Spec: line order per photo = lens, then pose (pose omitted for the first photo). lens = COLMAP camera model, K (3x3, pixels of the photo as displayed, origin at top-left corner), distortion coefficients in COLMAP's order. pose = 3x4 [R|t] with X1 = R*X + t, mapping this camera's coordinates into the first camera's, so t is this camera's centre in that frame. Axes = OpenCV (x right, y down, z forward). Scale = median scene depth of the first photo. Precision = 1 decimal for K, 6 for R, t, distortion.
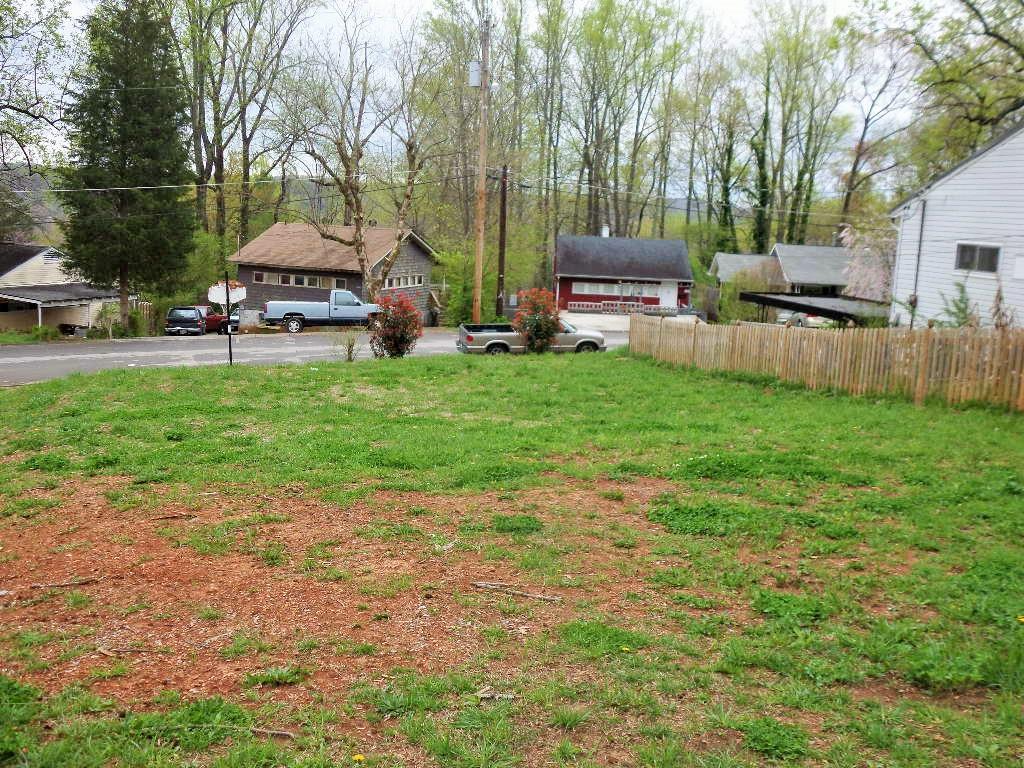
lens RADIAL K [[1094.0, 0, 512.0], [0, 1094.0, 384.0], [0, 0, 1]] dist [-0.054361, -0.000999]
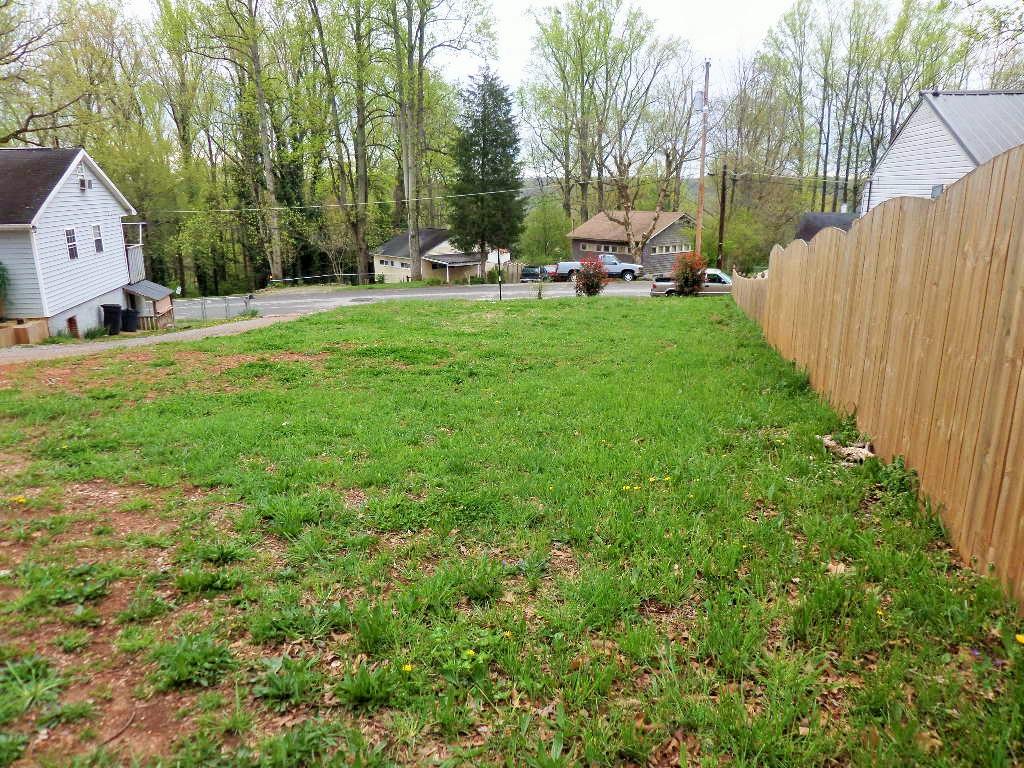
lens RADIAL K [[727.2, 0, 512.0], [0, 727.2, 384.0], [0, 0, 1]] dist [-0.003392, -0.001396]
pose [[0.879310, 0.071439, -0.470862, 0.221554], [-0.028297, 0.994776, 0.098084, -0.000825], [0.475409, -0.072922, 0.876737, 0.019071]]
